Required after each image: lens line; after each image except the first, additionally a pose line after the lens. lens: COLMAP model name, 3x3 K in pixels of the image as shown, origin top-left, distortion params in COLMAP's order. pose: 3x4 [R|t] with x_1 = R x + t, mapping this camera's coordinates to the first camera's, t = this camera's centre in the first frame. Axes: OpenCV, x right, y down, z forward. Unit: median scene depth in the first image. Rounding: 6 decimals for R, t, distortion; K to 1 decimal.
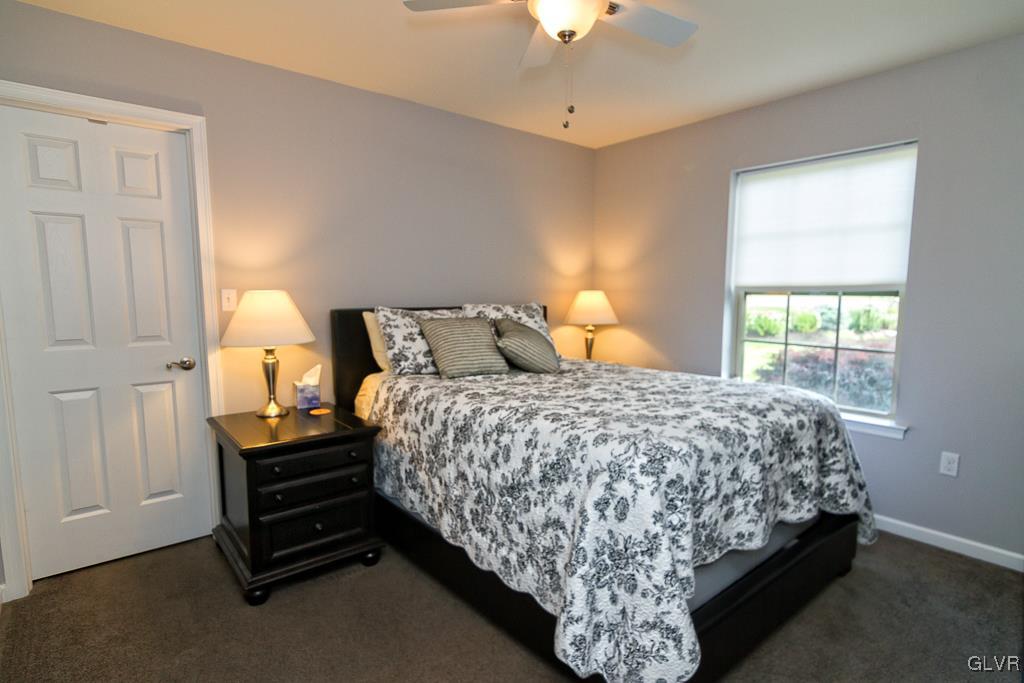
lens RADIAL K [[528.8, 0, 515.8], [0, 528.8, 349.4], [0, 0, 1]] dist [0.003579, 0.002644]
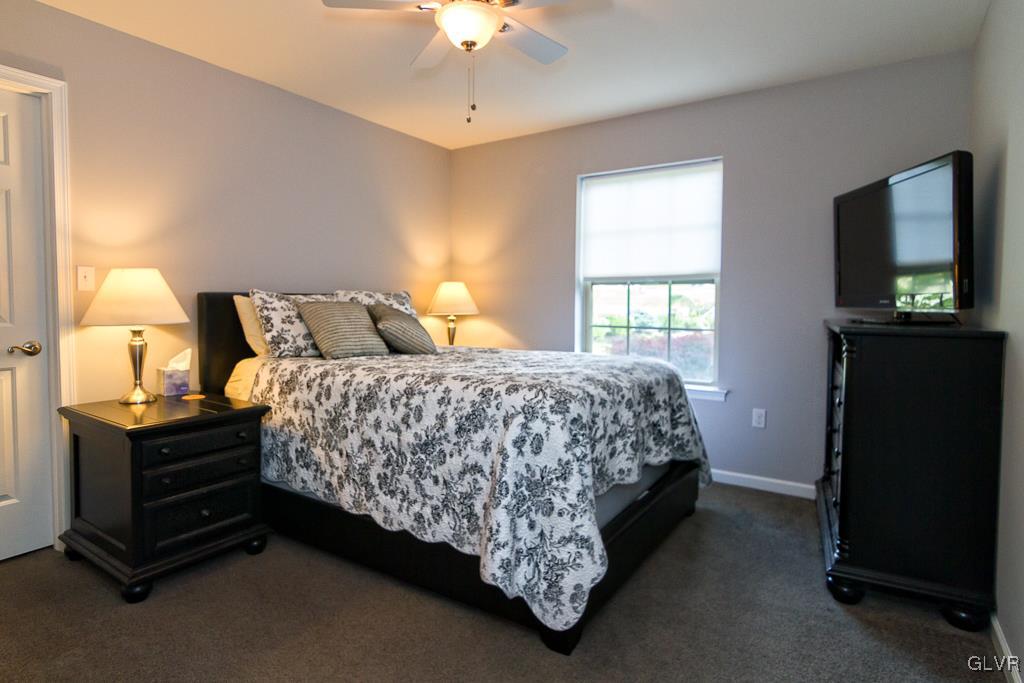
lens RADIAL K [[552.9, 0, 477.2], [0, 552.9, 319.3], [0, 0, 1]] dist [0.003597, 0.000705]
pose [[0.968907, -0.005978, 0.247351, -0.163266], [0.024057, 0.997247, -0.070133, 0.080600], [-0.246251, 0.073903, 0.966384, -0.115391]]
